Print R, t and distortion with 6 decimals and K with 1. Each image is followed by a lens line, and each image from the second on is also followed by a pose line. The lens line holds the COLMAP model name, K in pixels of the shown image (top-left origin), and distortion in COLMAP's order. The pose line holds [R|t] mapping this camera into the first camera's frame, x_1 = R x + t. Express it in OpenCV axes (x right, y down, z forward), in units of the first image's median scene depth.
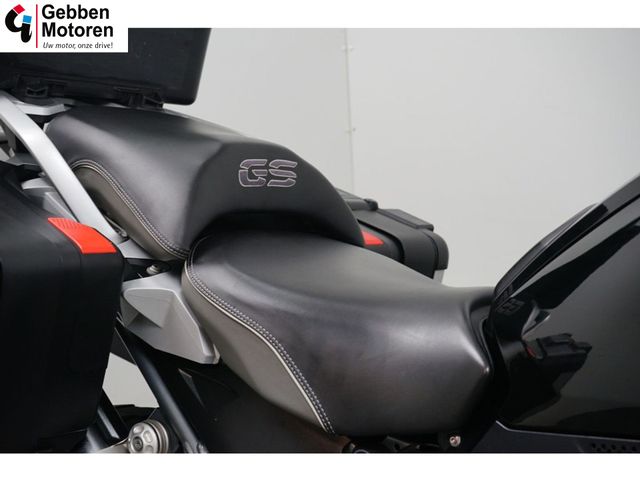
lens RADIAL K [[1122.7, 0, 320.0], [0, 1122.7, 240.0], [0, 0, 1]] dist [-0.000276, -0.039854]
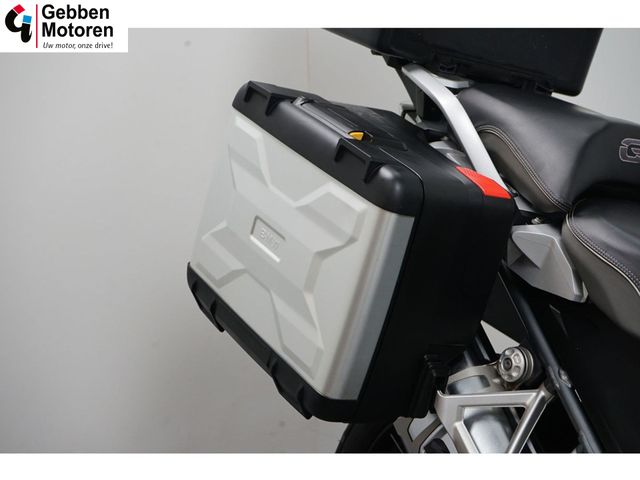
lens RADIAL K [[1321.1, 0, 320.0], [0, 1321.1, 240.0], [0, 0, 1]] dist [-0.093720, 0.155981]
pose [[0.957191, 0.112718, -0.266609, 0.003611], [-0.123493, 0.992057, -0.023945, 0.108326], [0.261792, 0.055844, 0.963507, -0.389624]]
